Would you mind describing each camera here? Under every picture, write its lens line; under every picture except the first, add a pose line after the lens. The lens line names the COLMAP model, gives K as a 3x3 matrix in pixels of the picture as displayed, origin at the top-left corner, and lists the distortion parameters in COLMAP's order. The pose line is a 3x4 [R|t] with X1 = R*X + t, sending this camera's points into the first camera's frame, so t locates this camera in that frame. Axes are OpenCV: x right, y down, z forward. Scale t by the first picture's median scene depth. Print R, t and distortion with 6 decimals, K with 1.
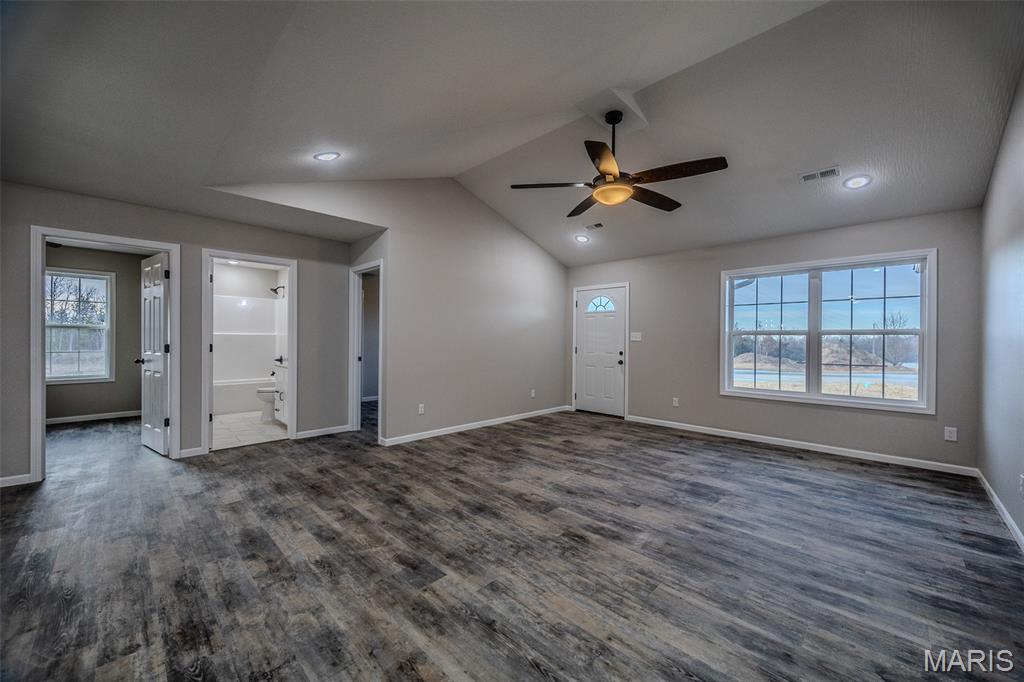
lens RADIAL K [[389.7, 0, 516.6], [0, 389.7, 343.7], [0, 0, 1]] dist [-0.001357, -0.000165]
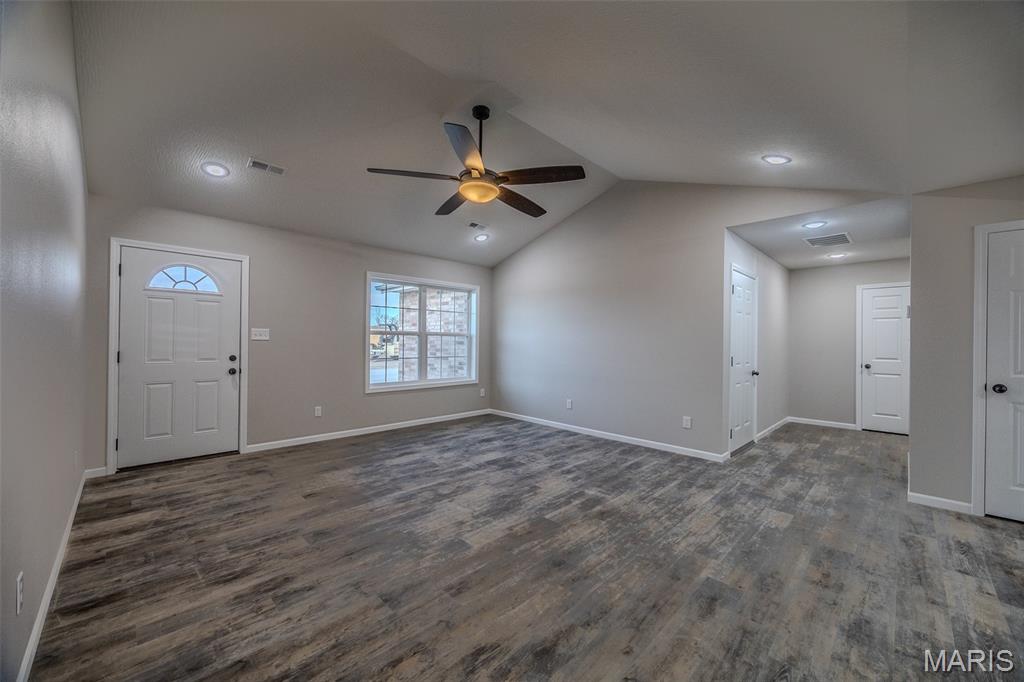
lens RADIAL K [[389.7, 0, 518.4], [0, 389.7, 334.7], [0, 0, 1]] dist [-0.001357, -0.000165]
pose [[0.008814, 0.009043, 0.999920, -0.740795], [-0.003523, 0.999953, -0.009012, -0.021052], [-0.999955, -0.003443, 0.008846, 0.909388]]
